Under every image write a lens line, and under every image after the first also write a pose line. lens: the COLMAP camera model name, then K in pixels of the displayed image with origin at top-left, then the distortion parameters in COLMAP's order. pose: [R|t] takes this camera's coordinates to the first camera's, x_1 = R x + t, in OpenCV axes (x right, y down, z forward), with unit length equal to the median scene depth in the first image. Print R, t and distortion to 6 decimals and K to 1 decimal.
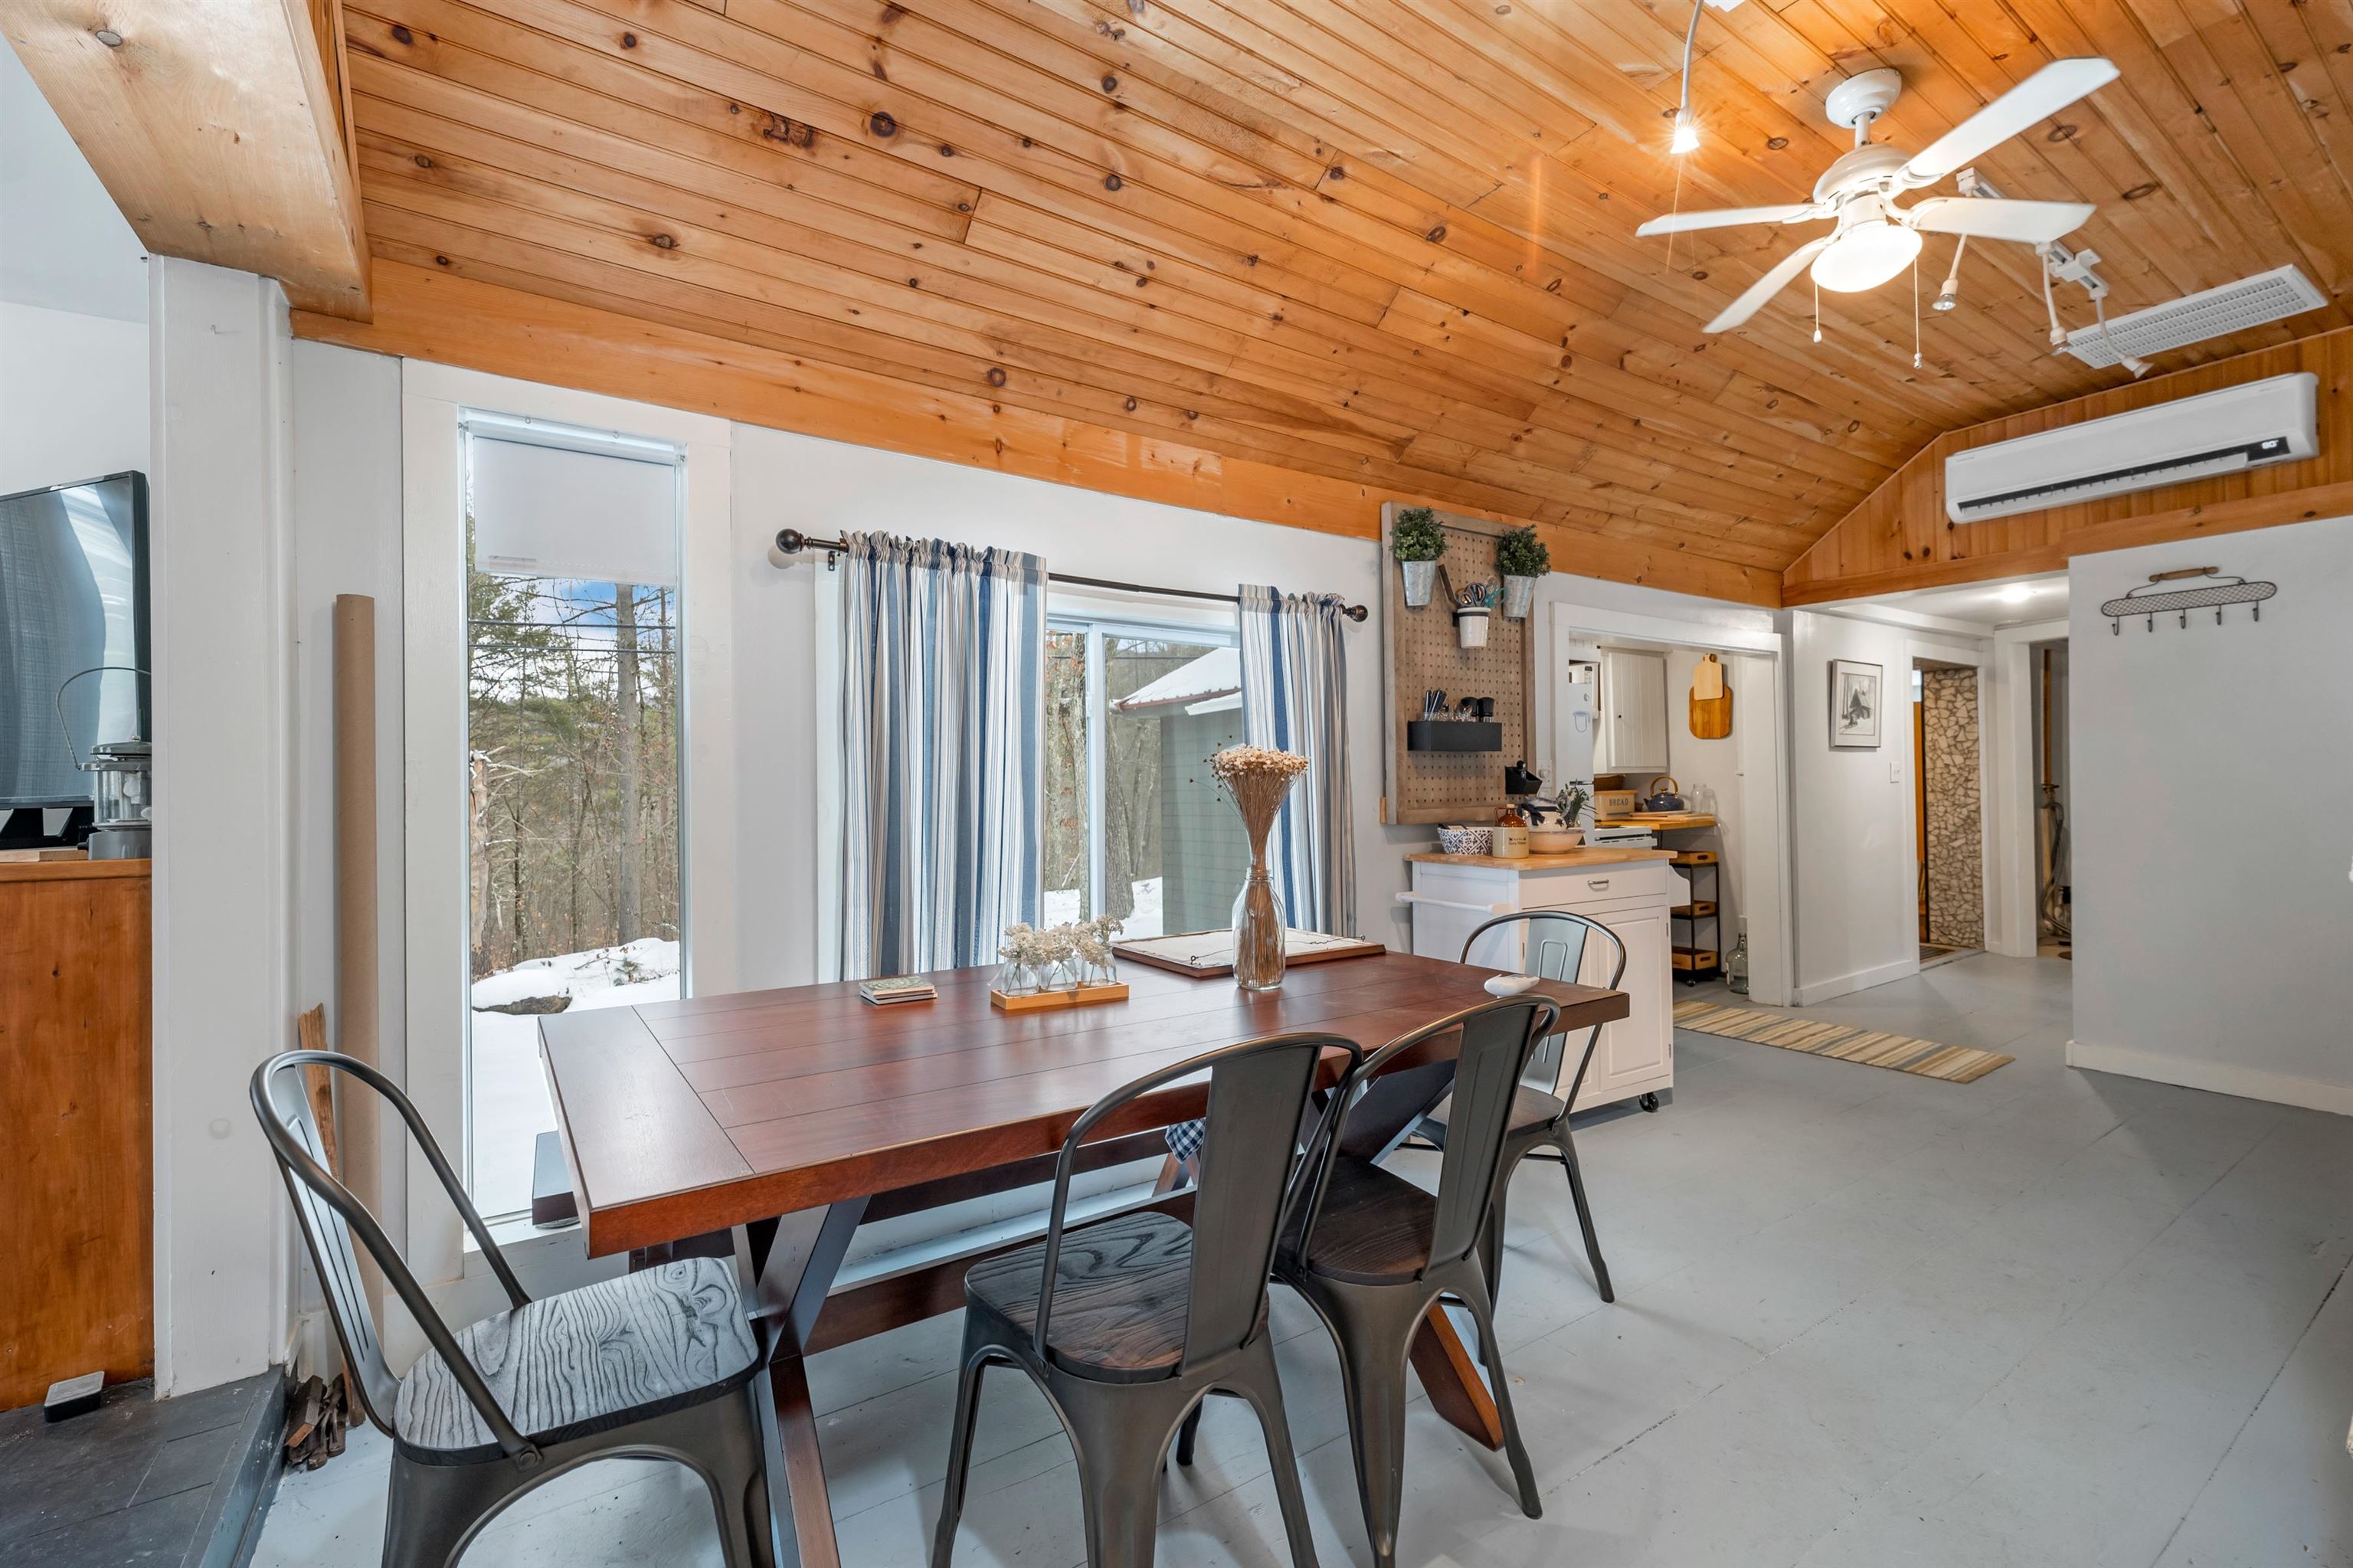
lens RADIAL K [[986.4, 0, 1187.8], [0, 986.4, 786.1], [0, 0, 1]] dist [0.003812, 0.000292]
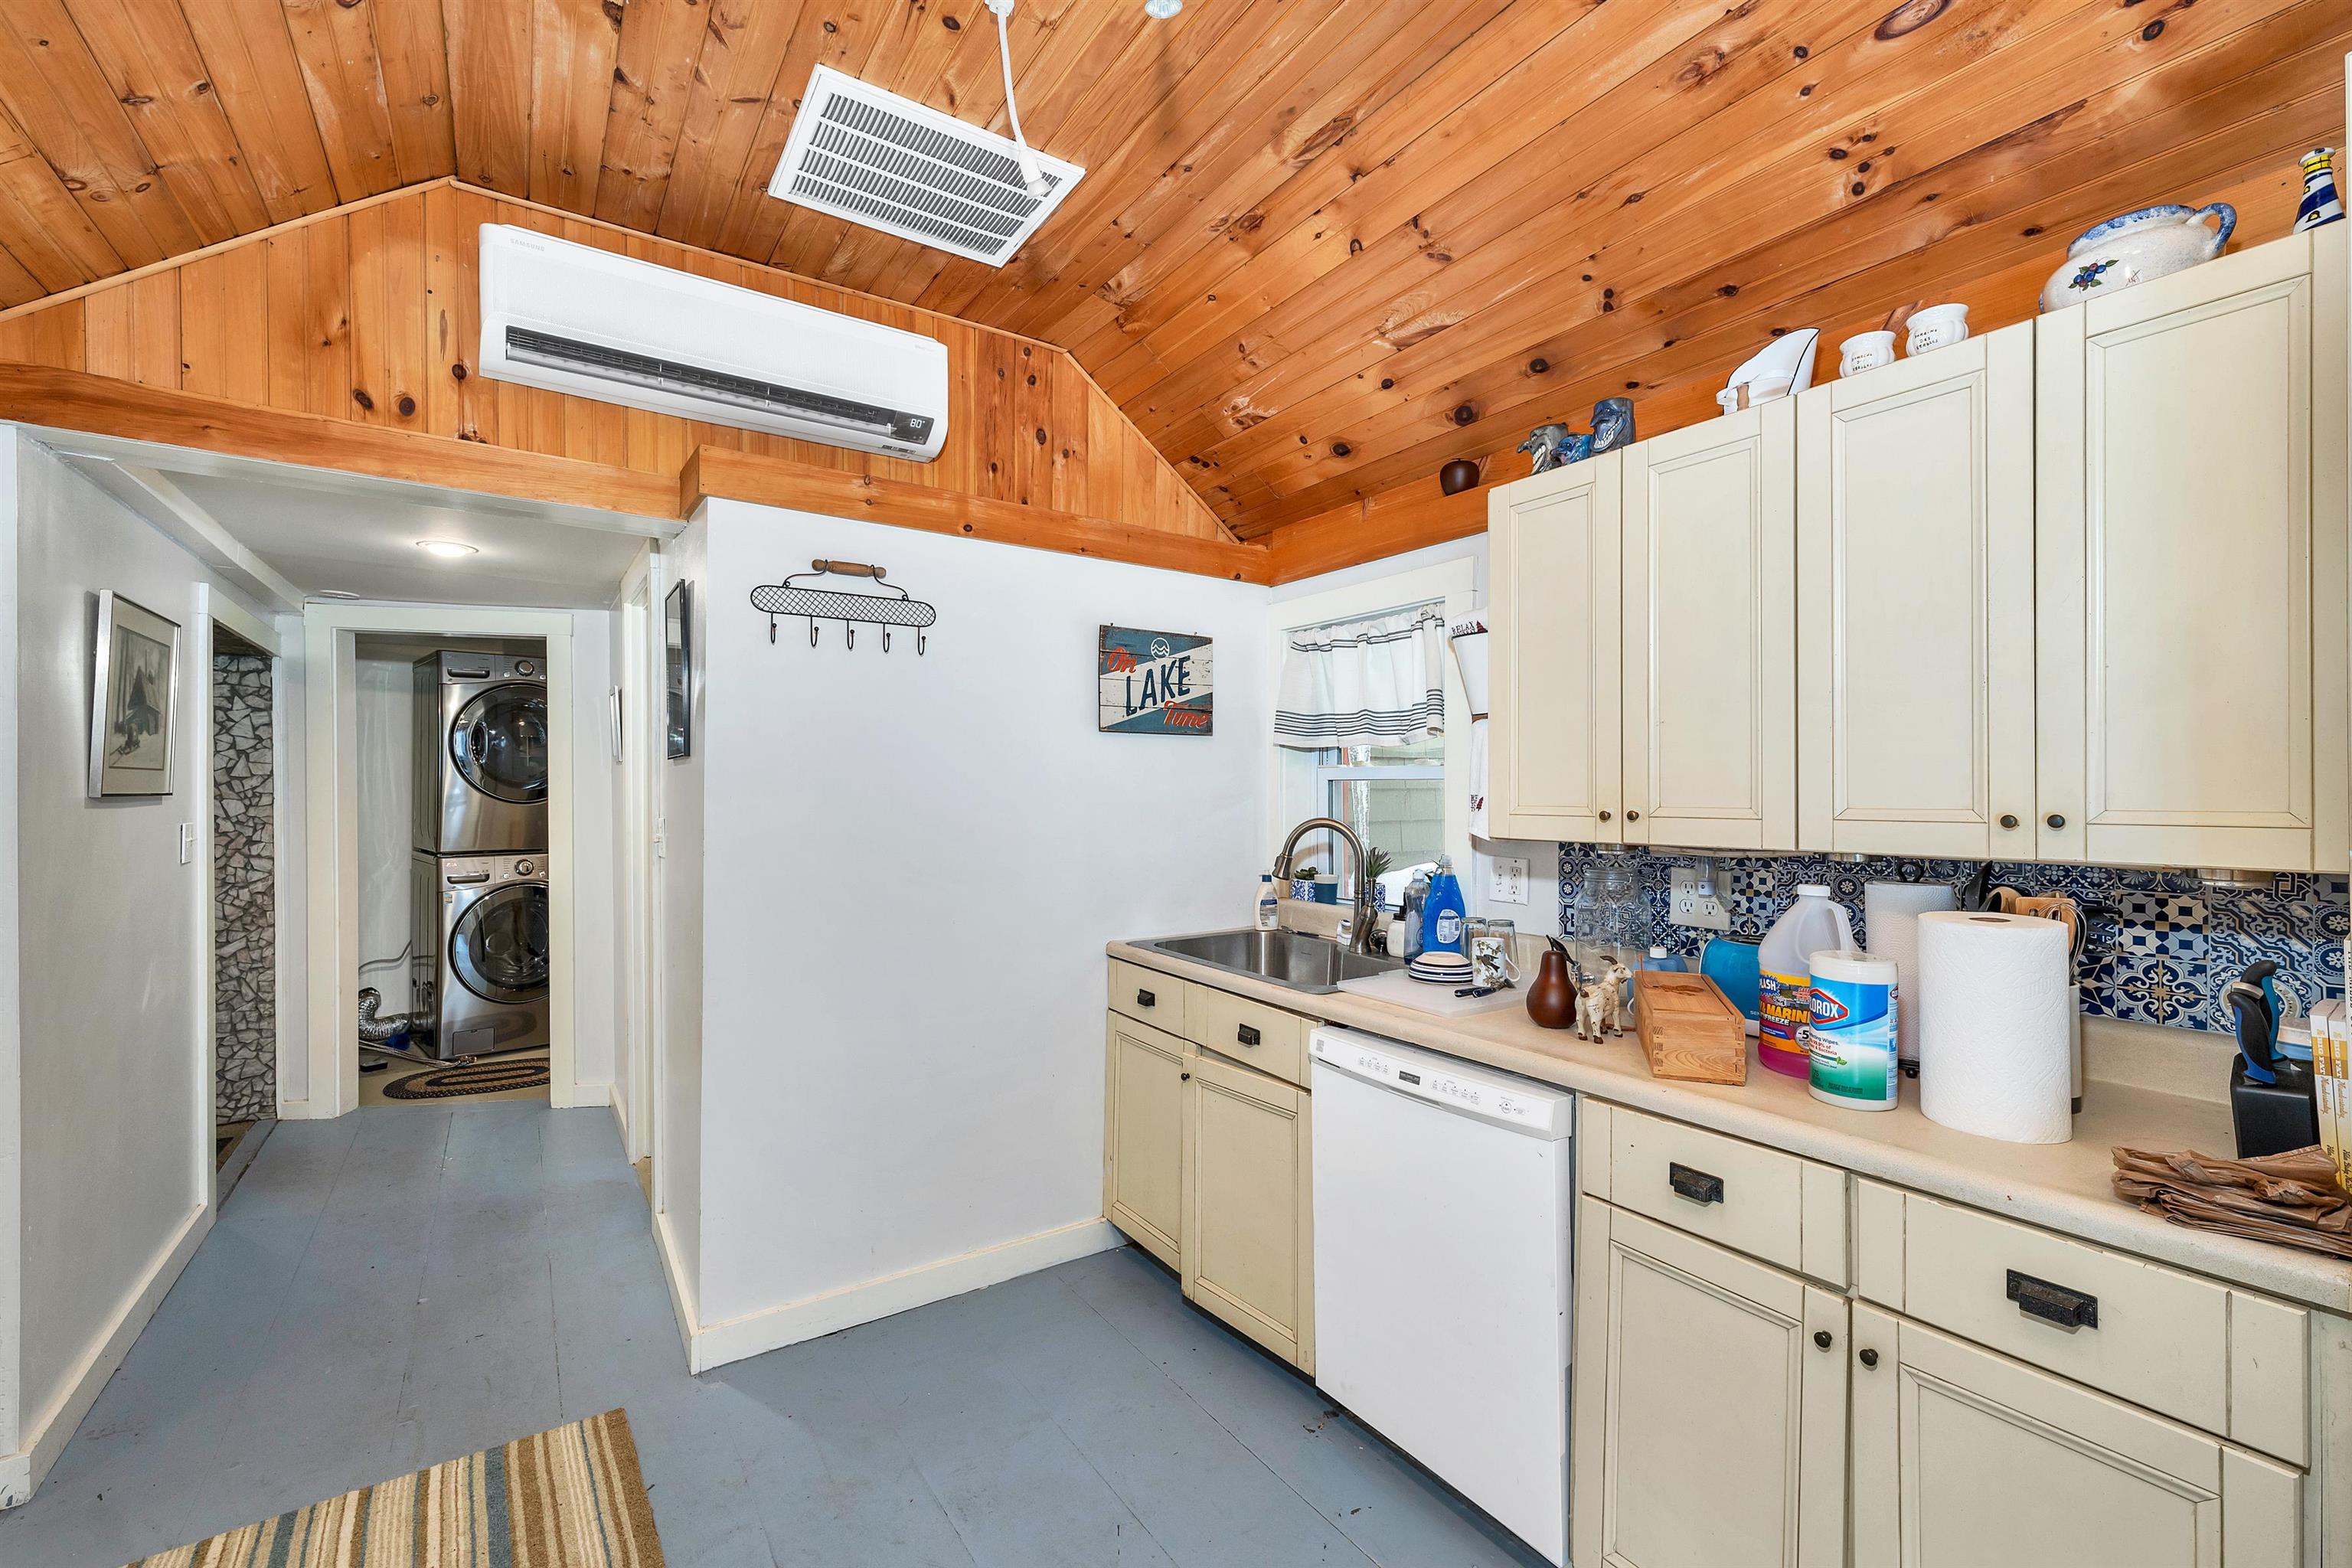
lens RADIAL K [[980.8, 0, 1164.3], [0, 980.8, 785.5], [0, 0, 1]] dist [0.007231, -0.000209]
pose [[0.005437, 0.016146, 0.999855, 0.334325], [-0.000820, 0.999869, -0.016141, -0.054737], [-0.999985, -0.000732, 0.005450, 0.771923]]
